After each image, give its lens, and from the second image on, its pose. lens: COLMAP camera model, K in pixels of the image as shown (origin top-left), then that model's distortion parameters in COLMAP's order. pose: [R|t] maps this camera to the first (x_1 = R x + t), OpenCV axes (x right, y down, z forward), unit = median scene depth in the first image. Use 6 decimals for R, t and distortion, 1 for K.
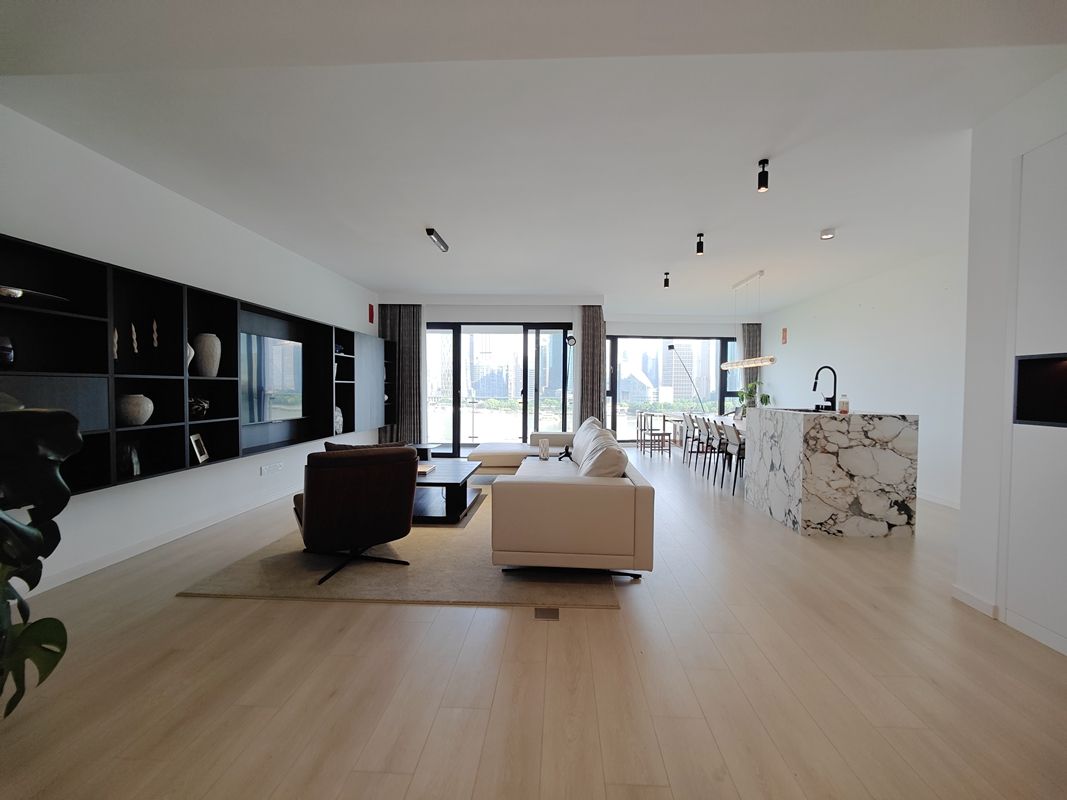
lens RADIAL K [[463.6, 0, 533.5], [0, 463.6, 400.0], [0, 0, 1]] dist [0.018890, -0.014556]
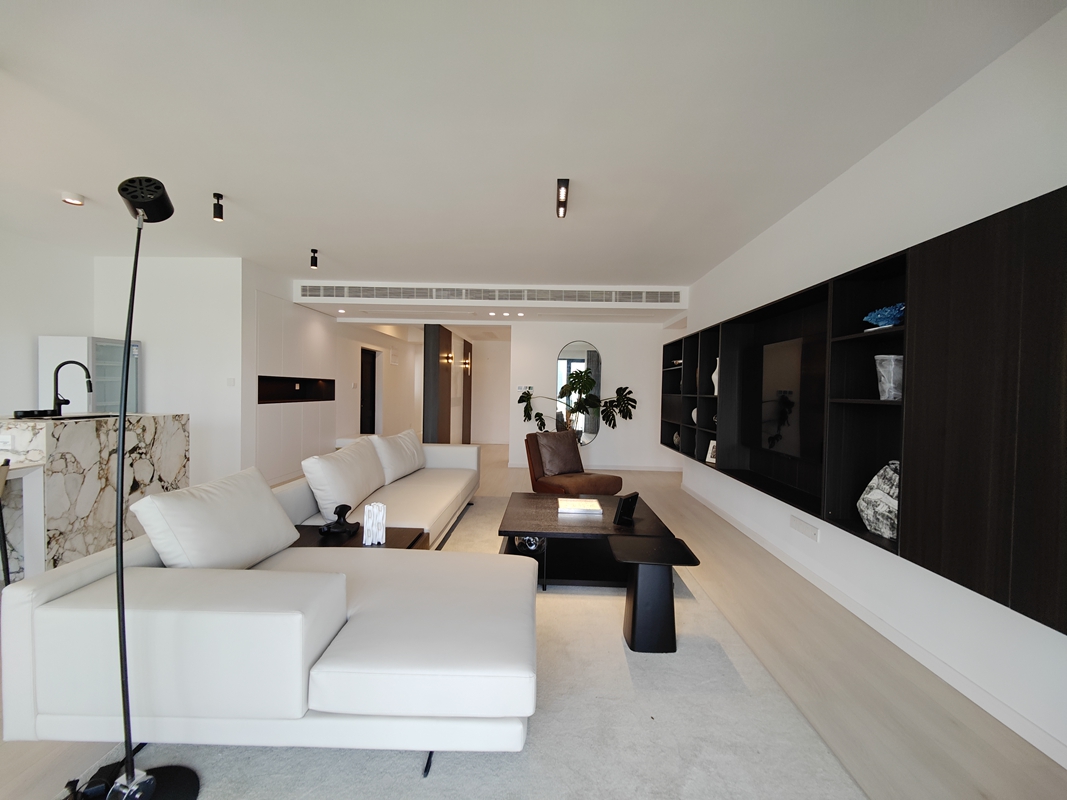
lens RADIAL K [[463.6, 0, 533.5], [0, 463.6, 400.0], [0, 0, 1]] dist [0.018890, -0.014556]
pose [[-0.999394, -0.029639, -0.018229, -0.166109], [-0.030468, 0.998430, 0.047011, -0.068756], [0.016807, 0.047538, -0.998728, 1.882009]]
